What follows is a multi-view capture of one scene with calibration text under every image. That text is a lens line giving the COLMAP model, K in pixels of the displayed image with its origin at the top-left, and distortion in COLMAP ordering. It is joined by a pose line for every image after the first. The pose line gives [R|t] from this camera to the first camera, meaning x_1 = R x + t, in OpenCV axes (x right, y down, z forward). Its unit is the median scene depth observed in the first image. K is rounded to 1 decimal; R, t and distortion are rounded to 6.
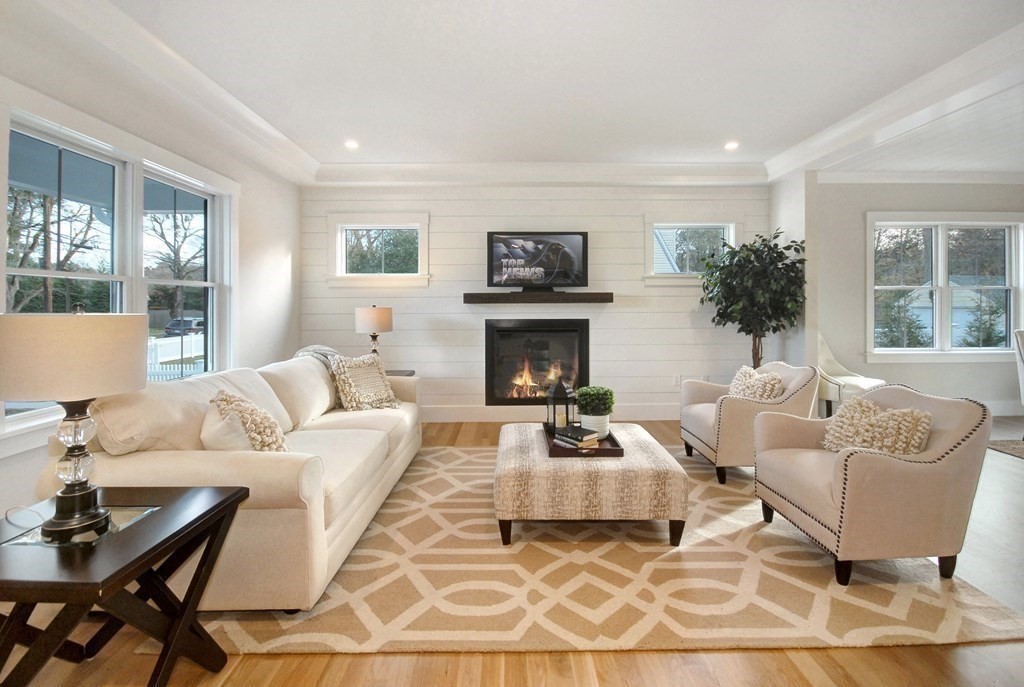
lens RADIAL K [[481.2, 0, 507.2], [0, 481.2, 302.1], [0, 0, 1]] dist [-0.004323, -0.000694]
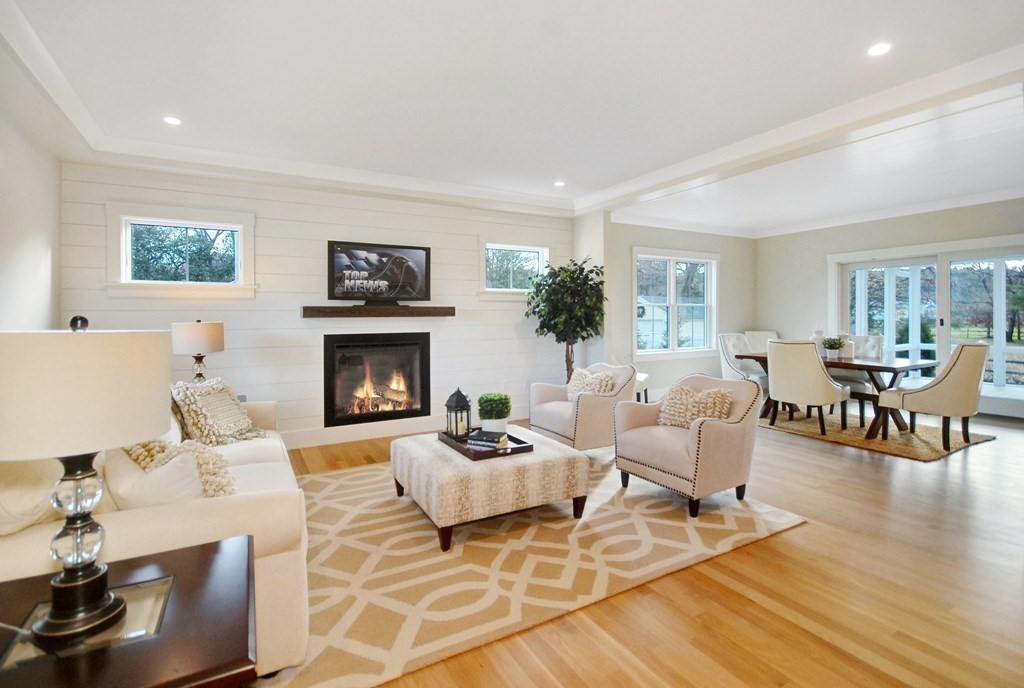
lens RADIAL K [[483.6, 0, 507.6], [0, 483.6, 319.8], [0, 0, 1]] dist [-0.003206, 0.000146]
pose [[0.873925, -0.005876, 0.486025, -0.379395], [0.002592, 0.999969, 0.007428, 0.002188], [-0.486053, -0.005232, 0.873914, 0.031861]]
